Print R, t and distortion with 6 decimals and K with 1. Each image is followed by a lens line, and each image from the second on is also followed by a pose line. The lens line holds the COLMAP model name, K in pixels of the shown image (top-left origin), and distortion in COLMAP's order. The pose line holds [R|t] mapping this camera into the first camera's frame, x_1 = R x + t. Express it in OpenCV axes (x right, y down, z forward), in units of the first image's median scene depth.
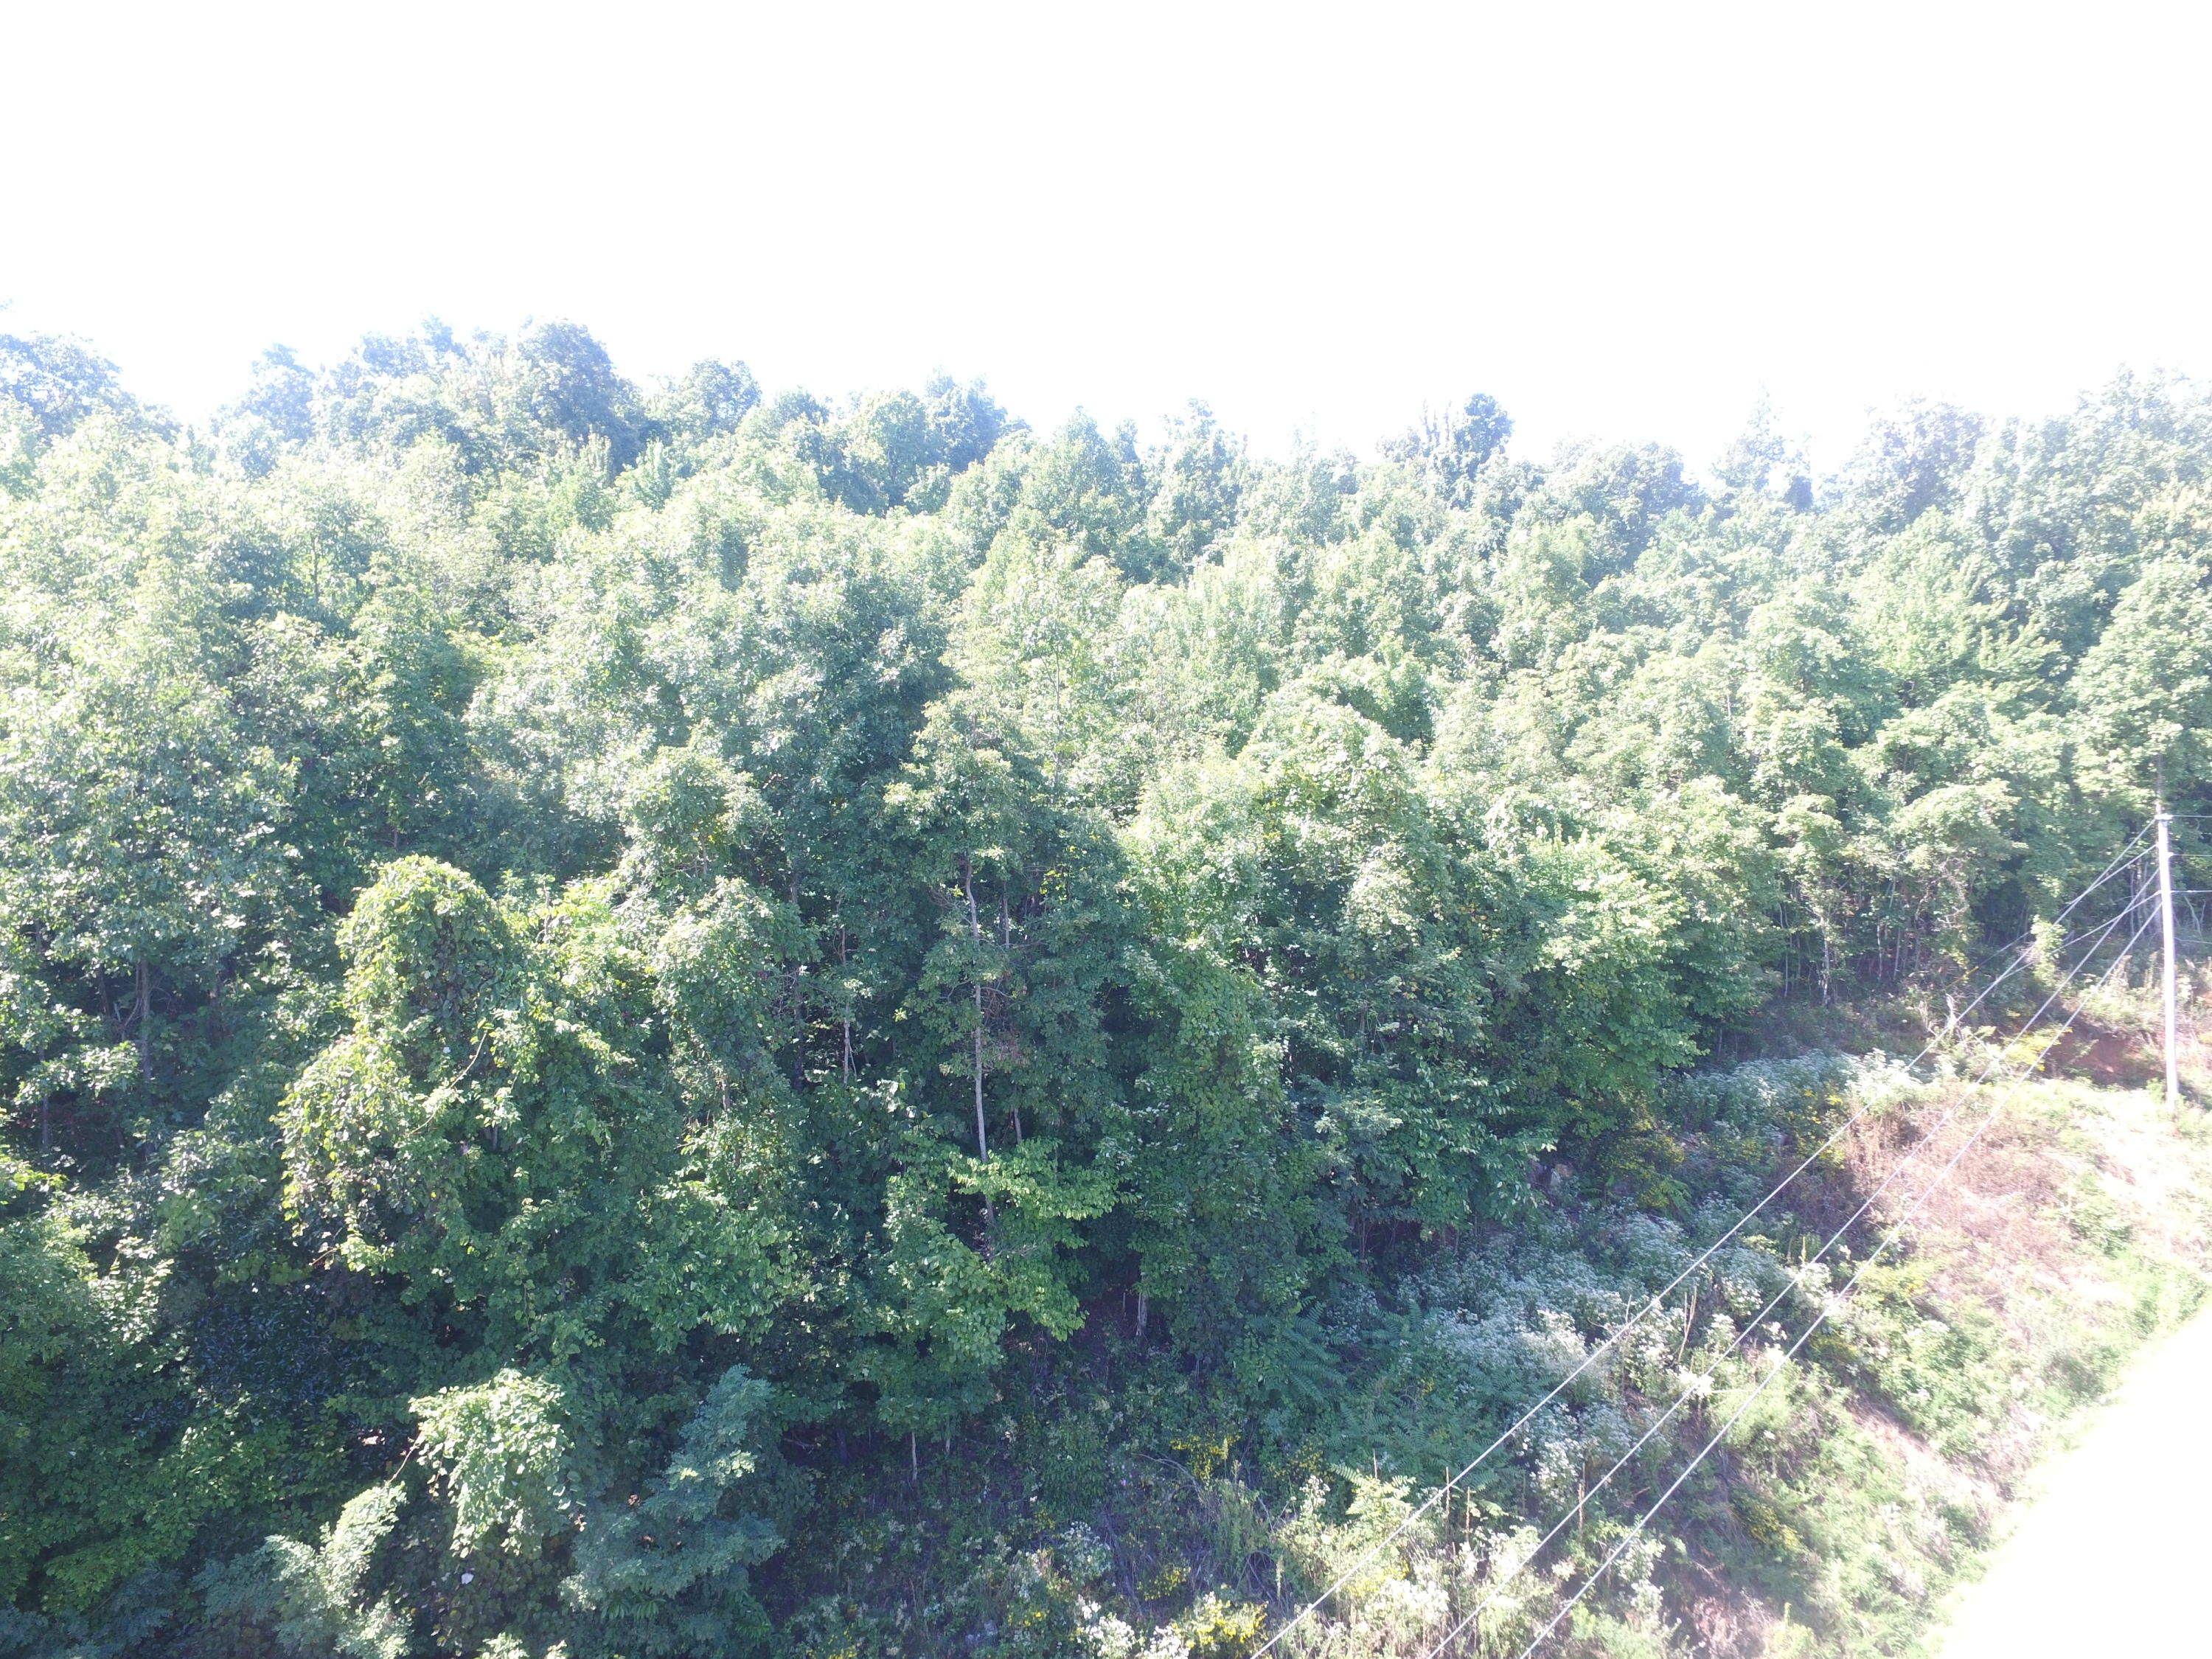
lens RADIAL K [[1290.4, 0, 1097.9], [0, 1290.4, 829.0], [0, 0, 1]] dist [-0.011326, 0.014782]
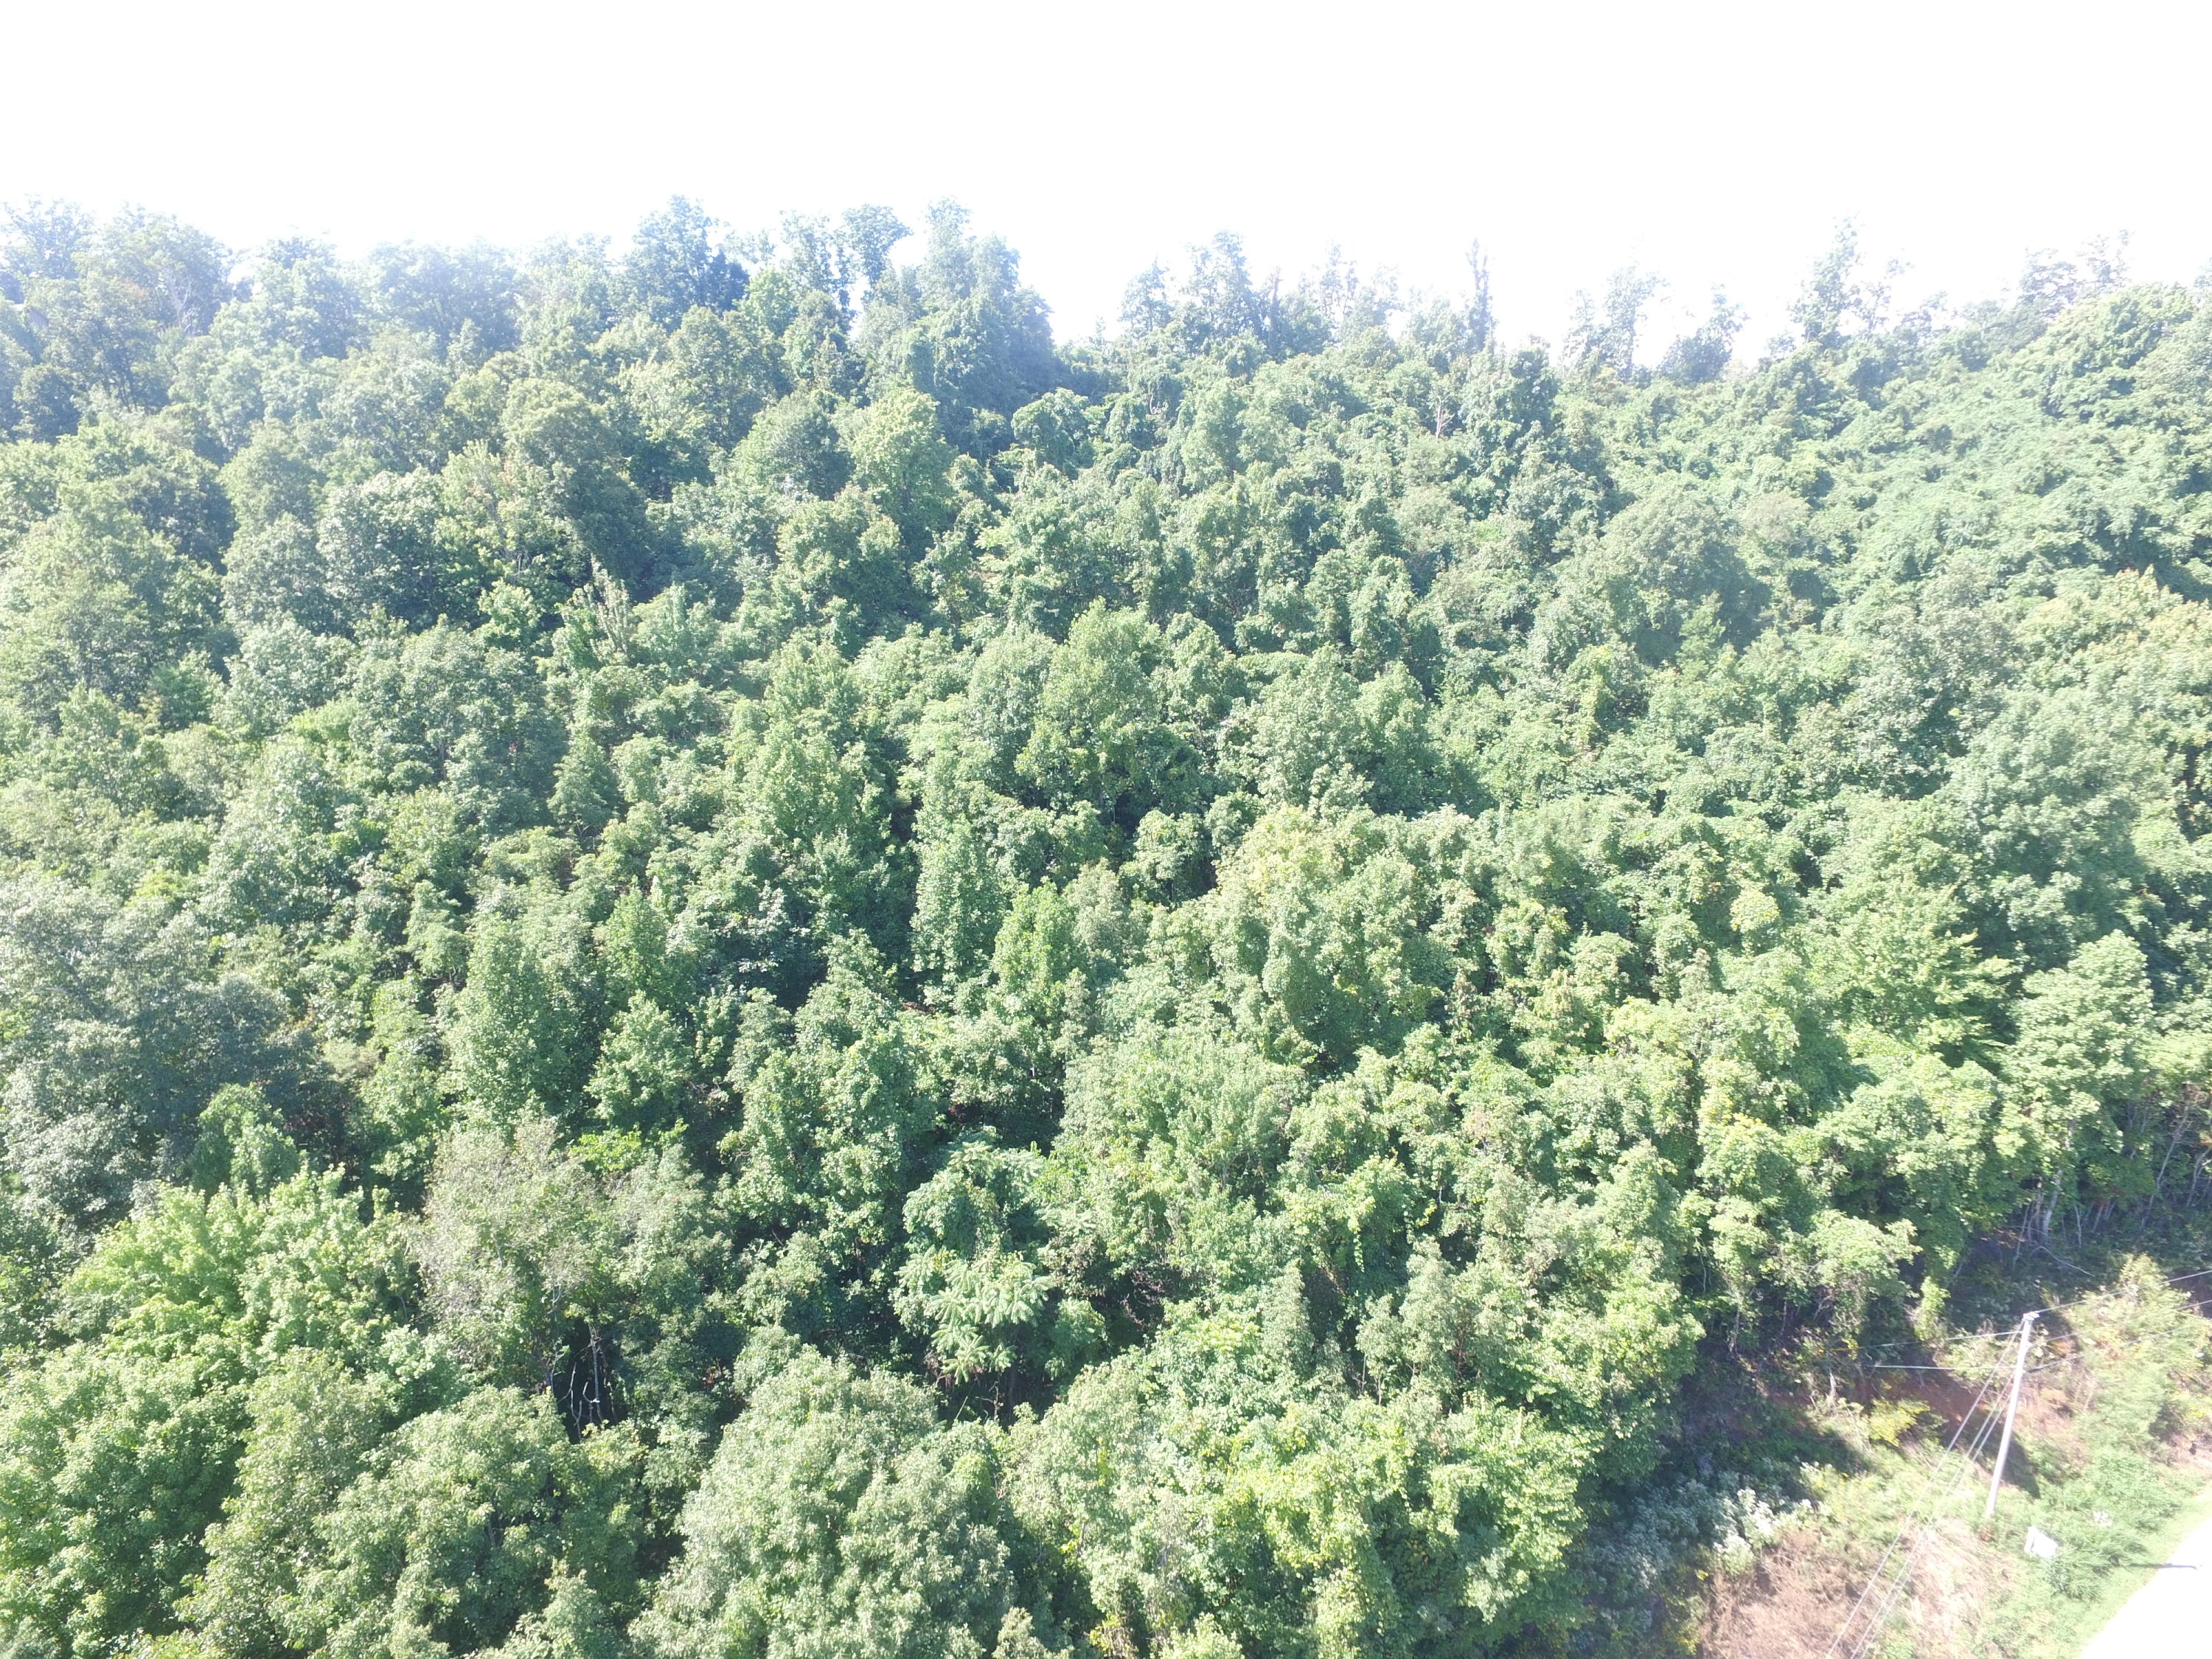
lens RADIAL K [[1290.4, 0, 1097.4], [0, 1290.4, 846.4], [0, 0, 1]] dist [-0.011326, 0.014782]
pose [[0.999863, 0.015642, -0.005423, -0.009781], [-0.013542, 0.961178, 0.275595, -0.467089], [0.009523, -0.275484, 0.961258, -0.004067]]
